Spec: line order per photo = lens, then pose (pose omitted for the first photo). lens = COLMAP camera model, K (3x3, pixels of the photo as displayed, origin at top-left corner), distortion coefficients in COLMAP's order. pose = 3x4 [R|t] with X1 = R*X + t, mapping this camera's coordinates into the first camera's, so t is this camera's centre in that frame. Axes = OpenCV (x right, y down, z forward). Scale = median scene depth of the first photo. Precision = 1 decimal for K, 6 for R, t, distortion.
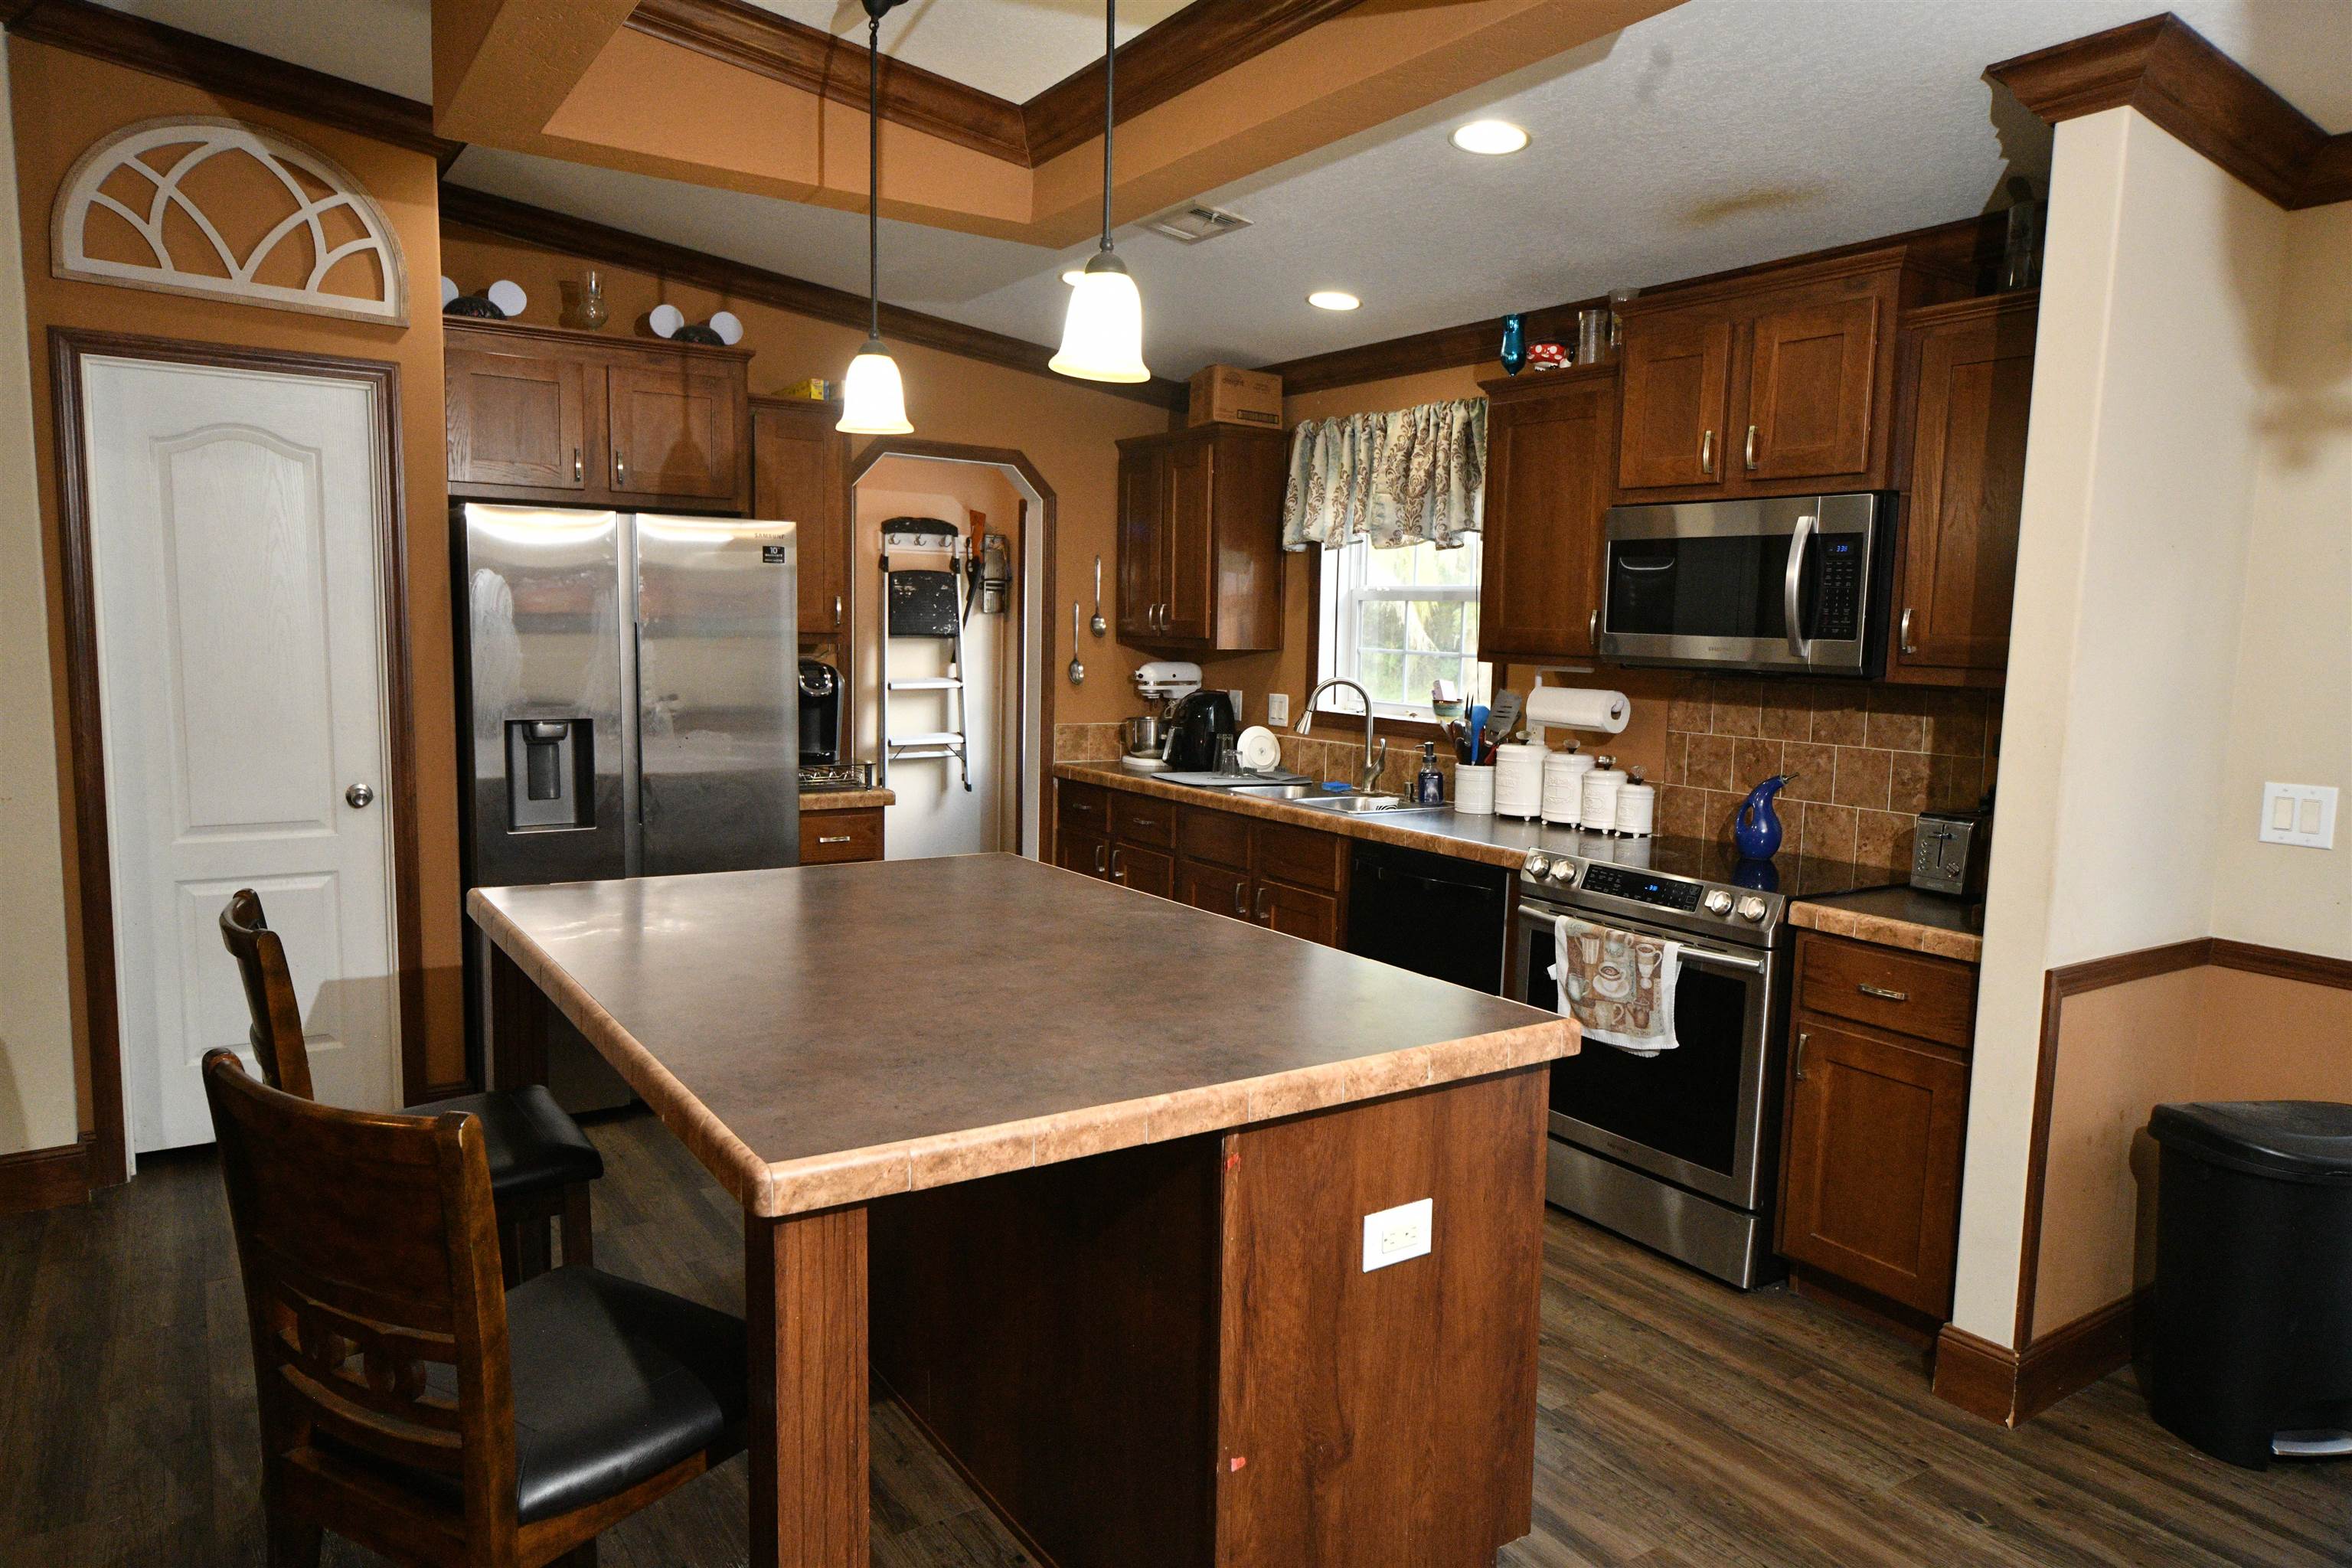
lens RADIAL K [[1513.1, 0, 1183.5], [0, 1513.1, 778.7], [0, 0, 1]] dist [-0.004159, 0.016397]
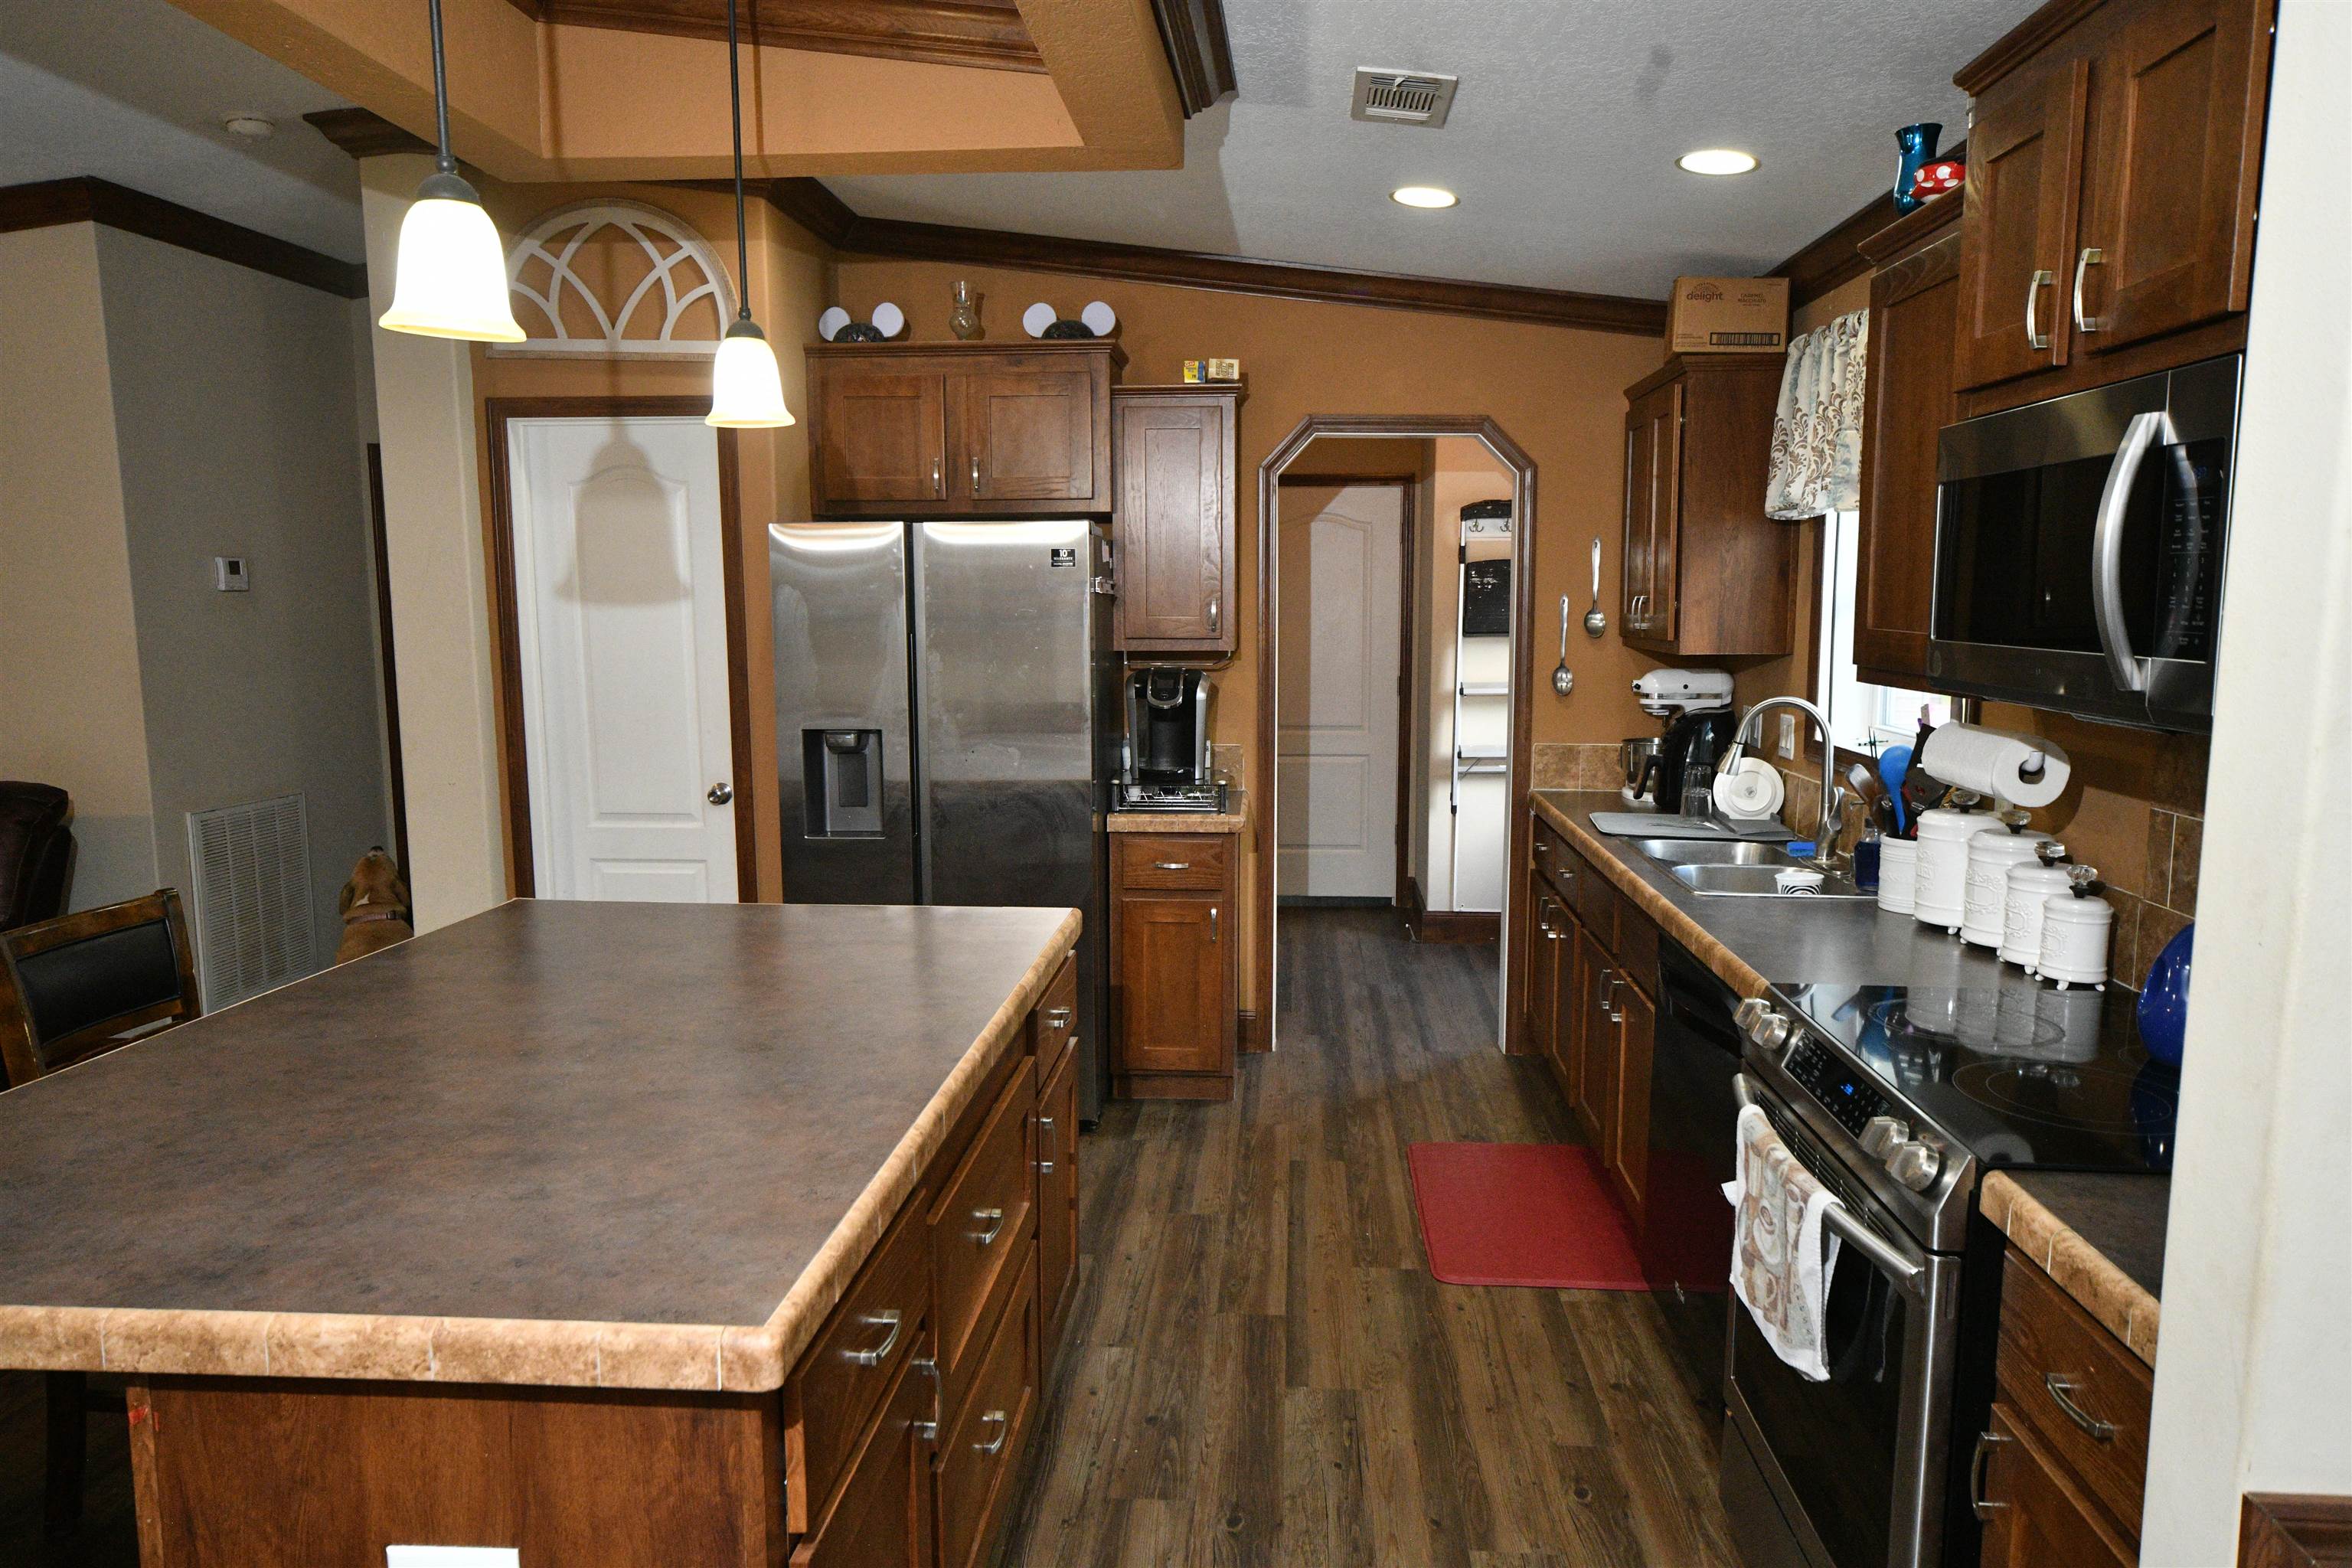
lens RADIAL K [[1513.1, 0, 1137.4], [0, 1513.1, 781.6], [0, 0, 1]] dist [-0.004159, 0.016397]
pose [[0.787766, 0.051401, -0.613826, 0.367403], [-0.045052, 0.998651, 0.025808, -0.039223], [0.614325, 0.007323, 0.789019, 0.314984]]
